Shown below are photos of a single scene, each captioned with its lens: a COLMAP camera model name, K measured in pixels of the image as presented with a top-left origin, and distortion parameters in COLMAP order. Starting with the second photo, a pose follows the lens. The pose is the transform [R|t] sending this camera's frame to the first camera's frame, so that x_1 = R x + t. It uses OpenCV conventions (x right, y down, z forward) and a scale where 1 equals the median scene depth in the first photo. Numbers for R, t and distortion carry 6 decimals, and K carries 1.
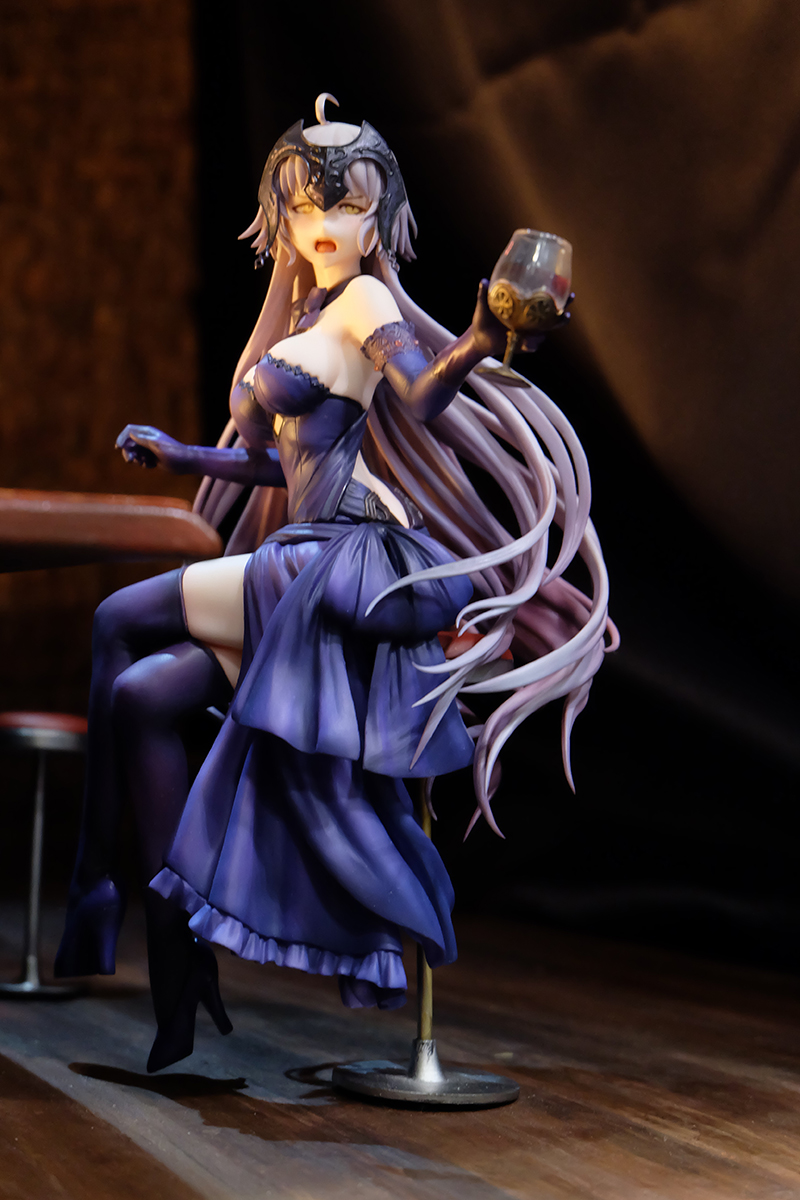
lens RADIAL K [[2603.2, 0, 400.0], [0, 2603.2, 600.0], [0, 0, 1]] dist [0.039544, -0.096201]
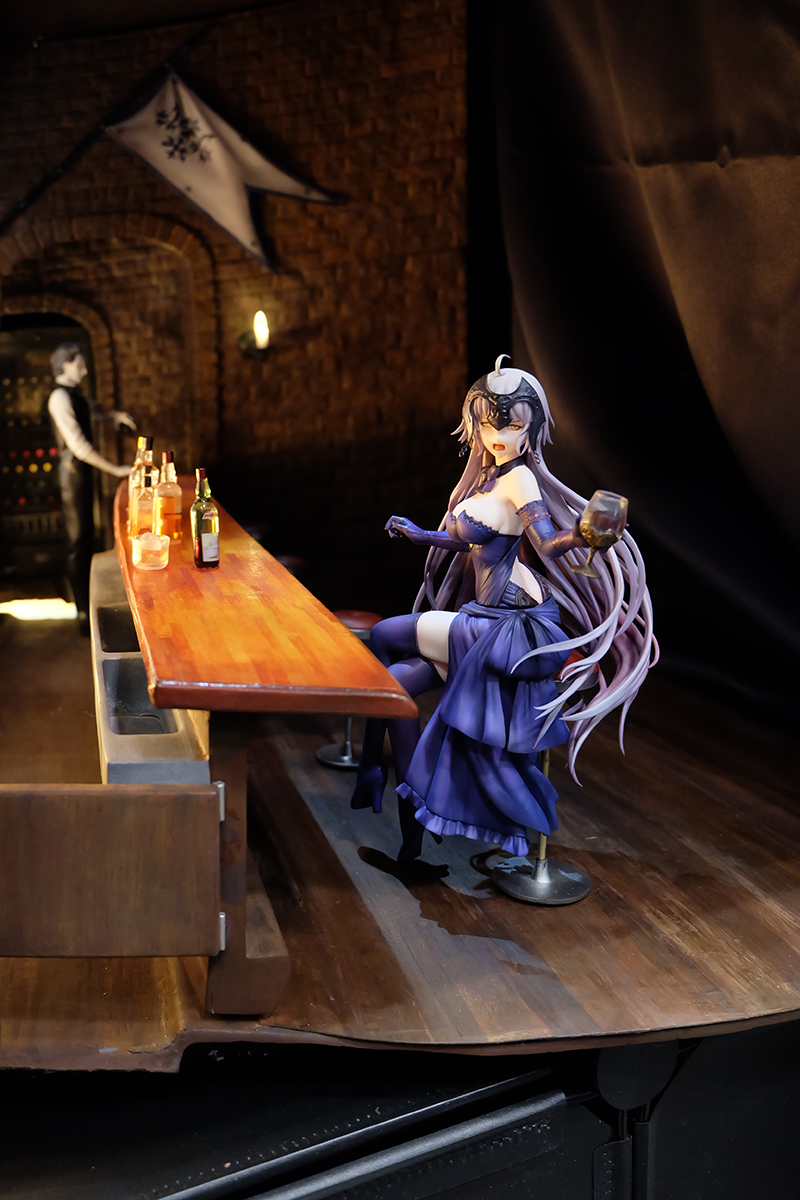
lens RADIAL K [[1578.3, 0, 400.0], [0, 1578.3, 600.0], [0, 0, 1]] dist [-0.056141, 0.045749]
pose [[0.988897, 0.047697, -0.140740, 0.060851], [-0.006089, 0.959300, 0.282324, -0.340727], [0.148478, -0.278332, 0.948939, -0.052068]]
